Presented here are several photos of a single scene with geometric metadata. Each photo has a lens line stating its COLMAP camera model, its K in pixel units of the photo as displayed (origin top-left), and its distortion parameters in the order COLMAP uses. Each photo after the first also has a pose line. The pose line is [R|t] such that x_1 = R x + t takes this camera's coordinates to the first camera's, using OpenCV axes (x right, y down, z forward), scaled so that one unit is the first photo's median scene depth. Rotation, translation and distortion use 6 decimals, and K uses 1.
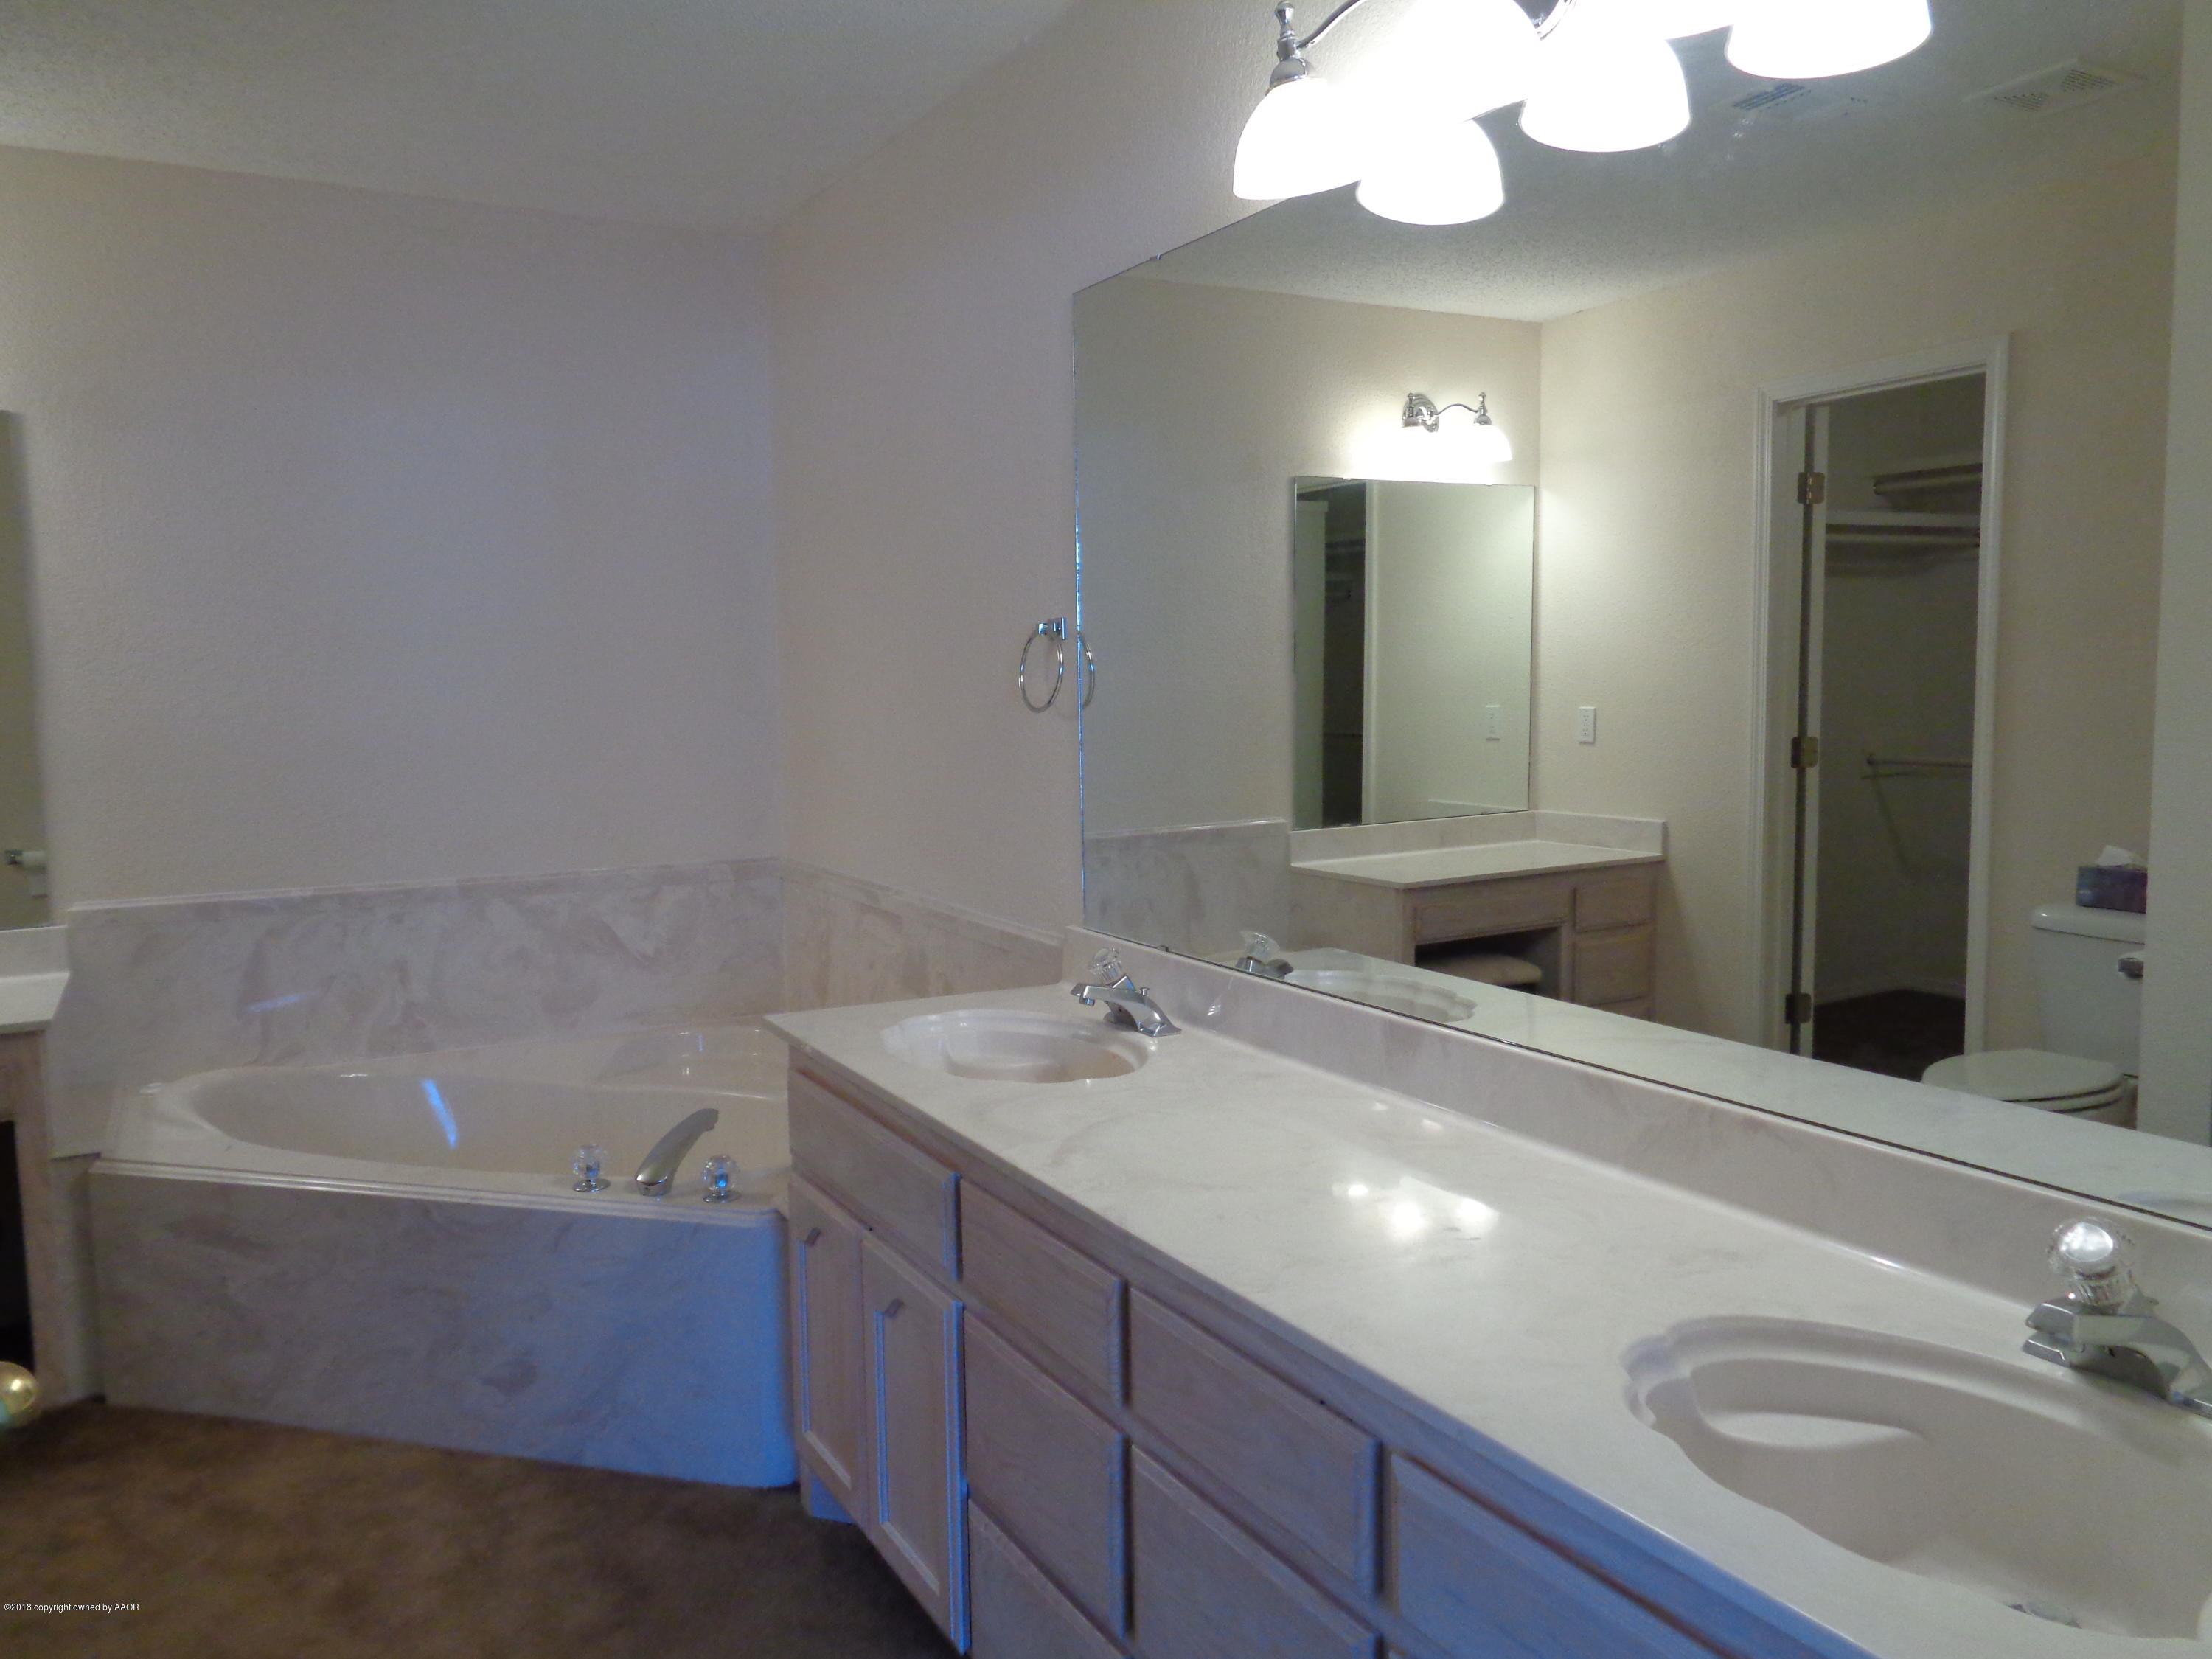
lens RADIAL K [[1633.9, 0, 1110.4], [0, 1633.9, 823.9], [0, 0, 1]] dist [-0.006660, 0.003724]
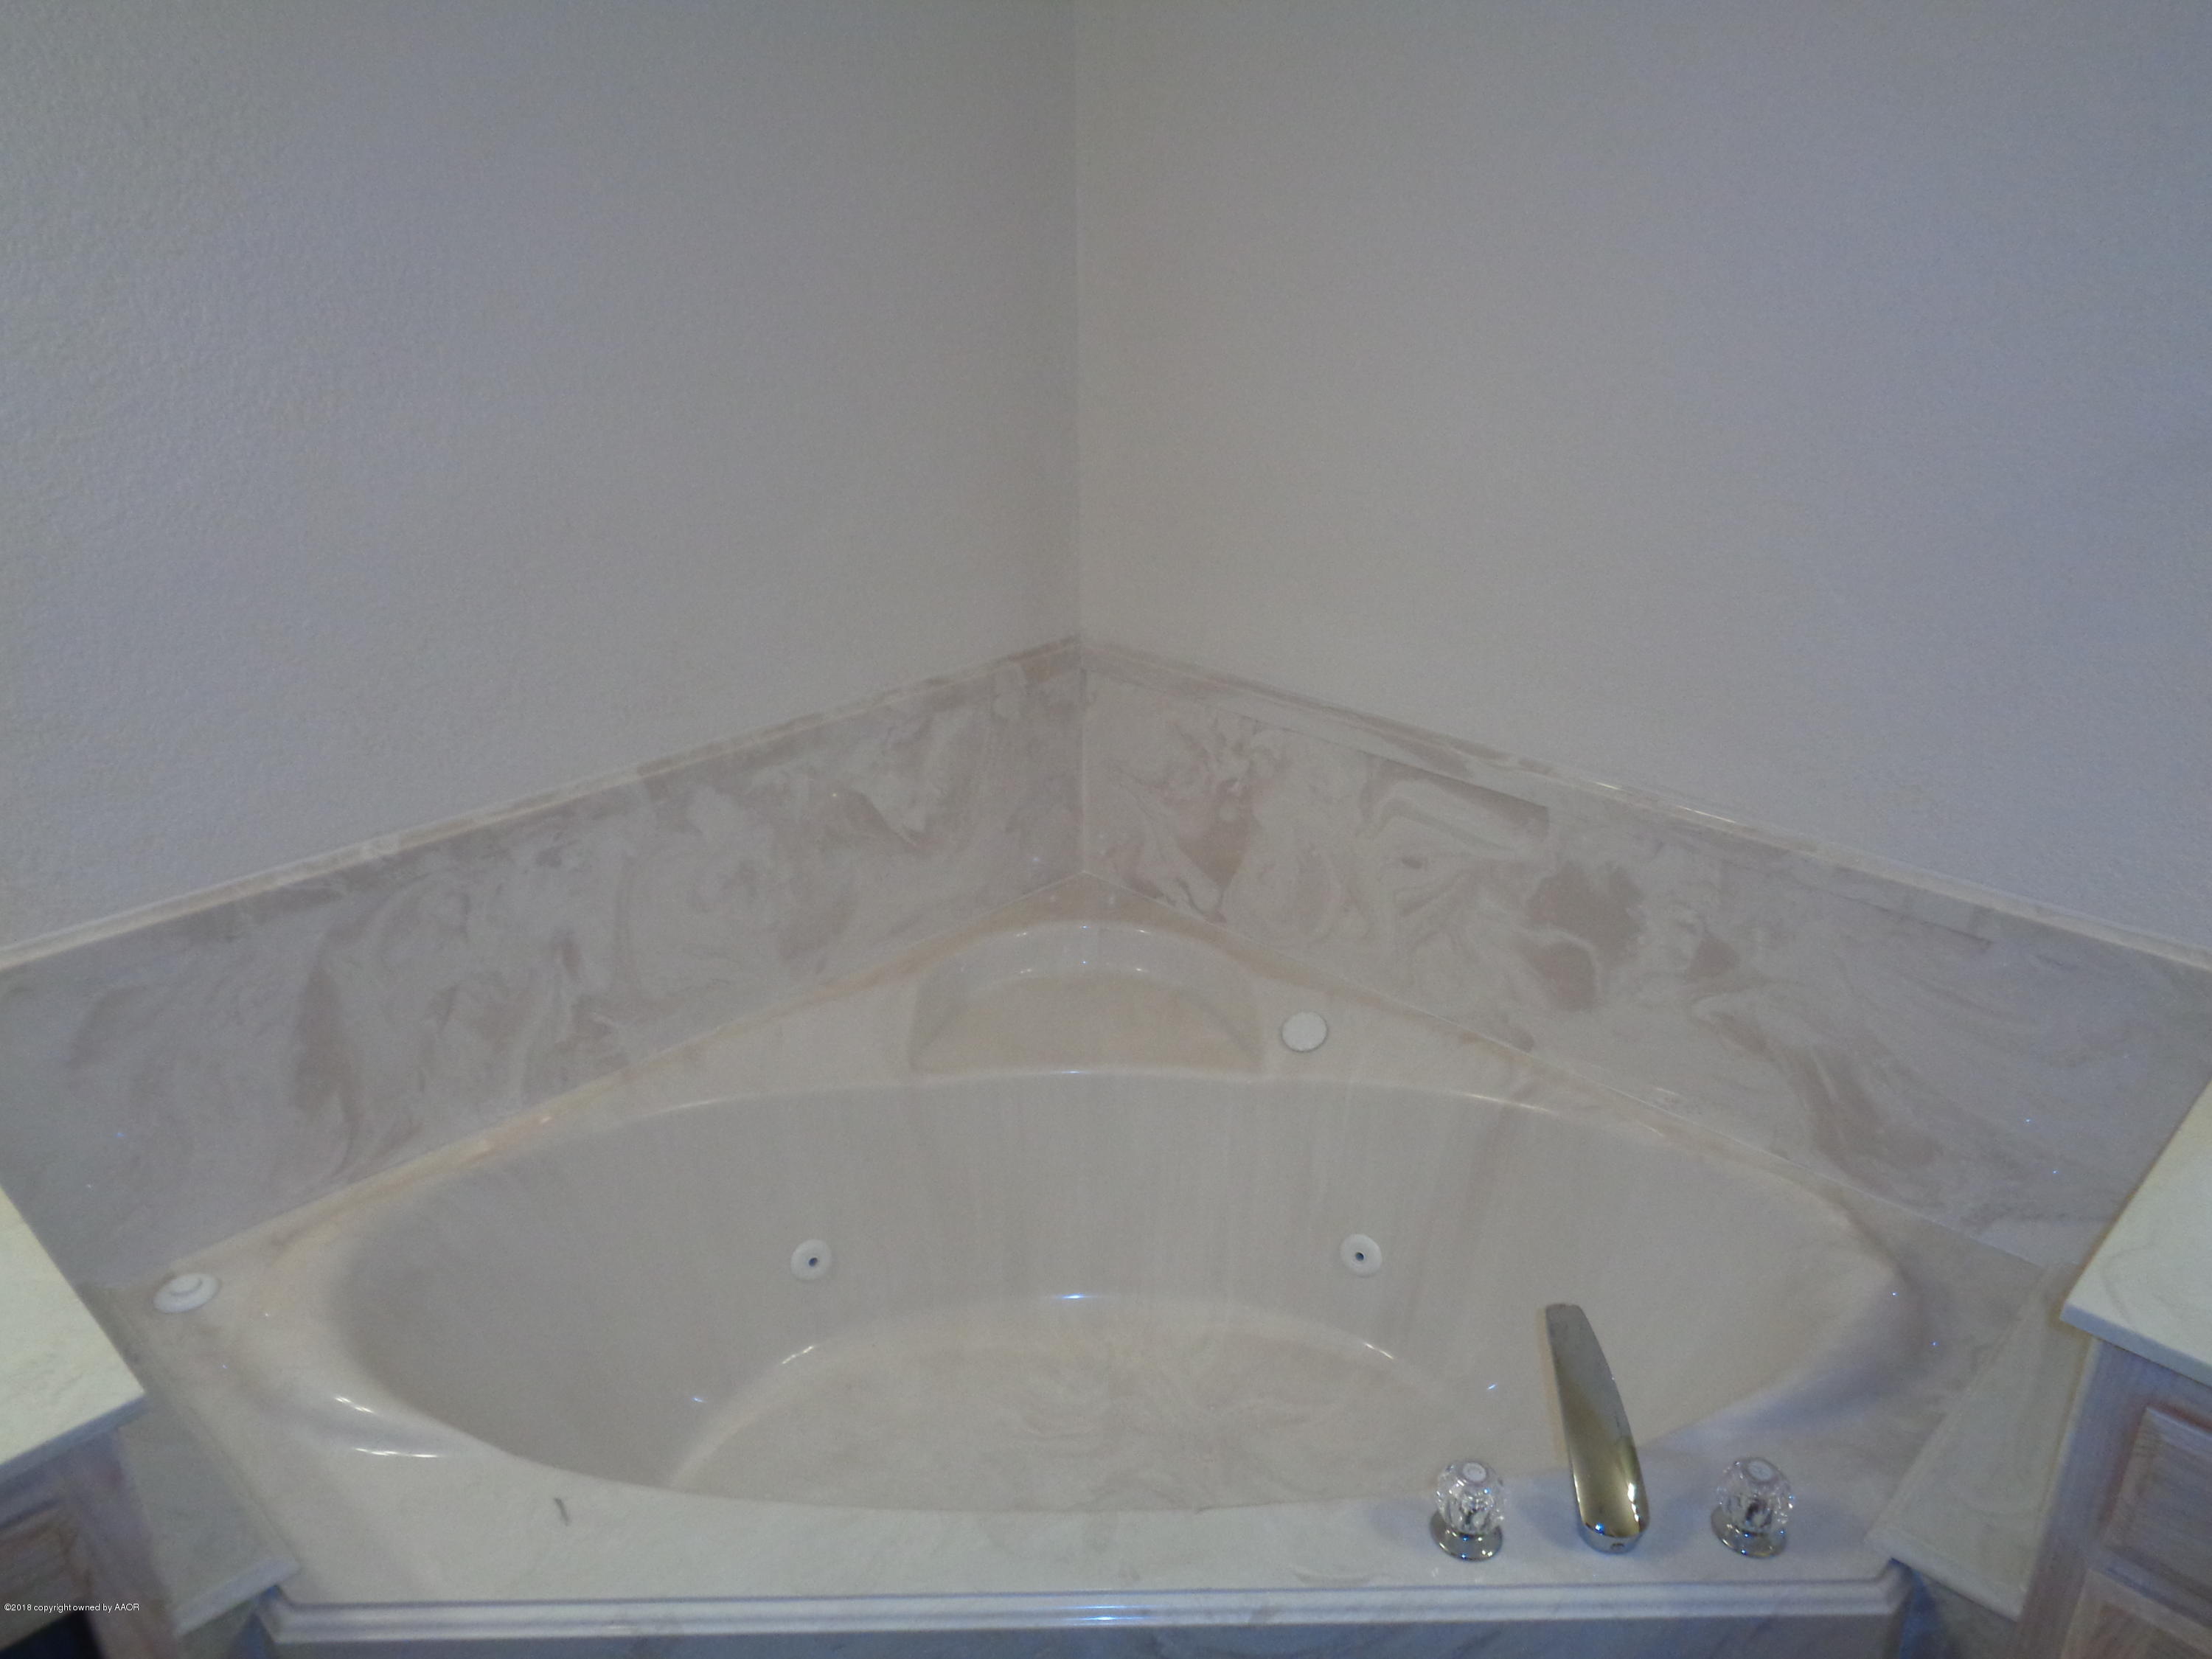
lens RADIAL K [[1633.9, 0, 1102.0], [0, 1633.9, 840.4], [0, 0, 1]] dist [-0.006660, 0.003724]
pose [[0.958787, -0.102549, 0.264976, -0.403737], [0.013978, 0.948489, 0.316501, -0.110331], [-0.283783, -0.299753, 0.910832, 0.472502]]
